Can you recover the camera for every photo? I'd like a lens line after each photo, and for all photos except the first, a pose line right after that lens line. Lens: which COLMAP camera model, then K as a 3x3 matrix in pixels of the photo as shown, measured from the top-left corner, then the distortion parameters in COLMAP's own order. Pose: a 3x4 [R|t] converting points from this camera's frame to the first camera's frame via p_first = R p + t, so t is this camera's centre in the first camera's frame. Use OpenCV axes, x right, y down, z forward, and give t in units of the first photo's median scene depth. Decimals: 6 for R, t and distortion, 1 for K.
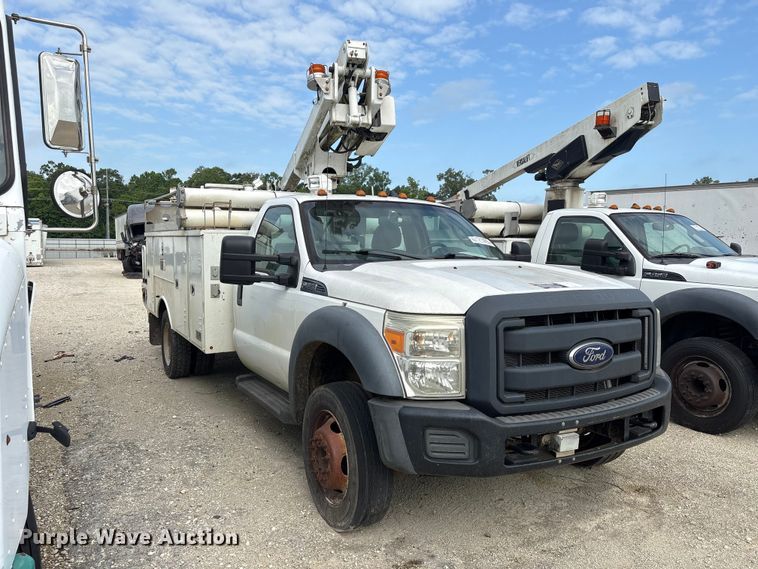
lens RADIAL K [[573.8, 0, 383.1], [0, 573.8, 284.3], [0, 0, 1]] dist [0.042992, -0.030120]
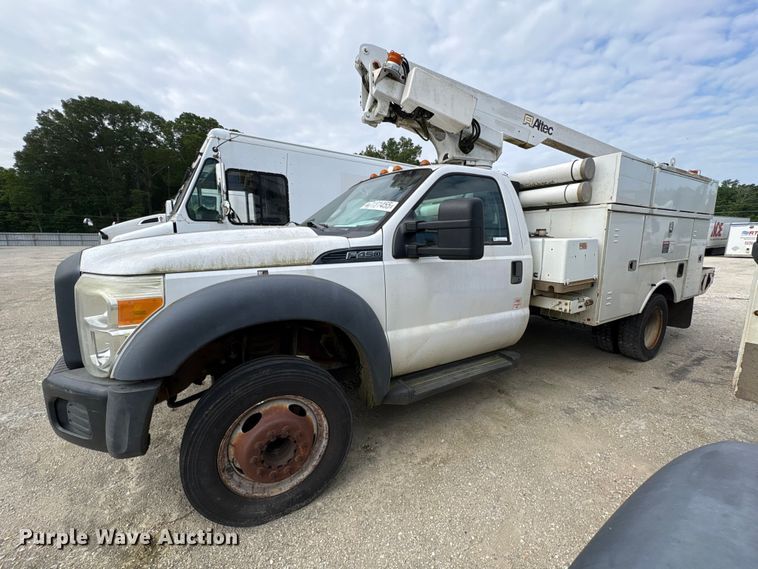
lens RADIAL K [[307.4, 0, 373.3], [0, 307.4, 282.7], [0, 0, 1]] dist [0.003017, 0.000037]
pose [[0.008495, 0.137876, -0.990413, 0.540704], [-0.076827, 0.987611, 0.136827, -0.022875], [0.997008, 0.074928, 0.018982, 0.864272]]
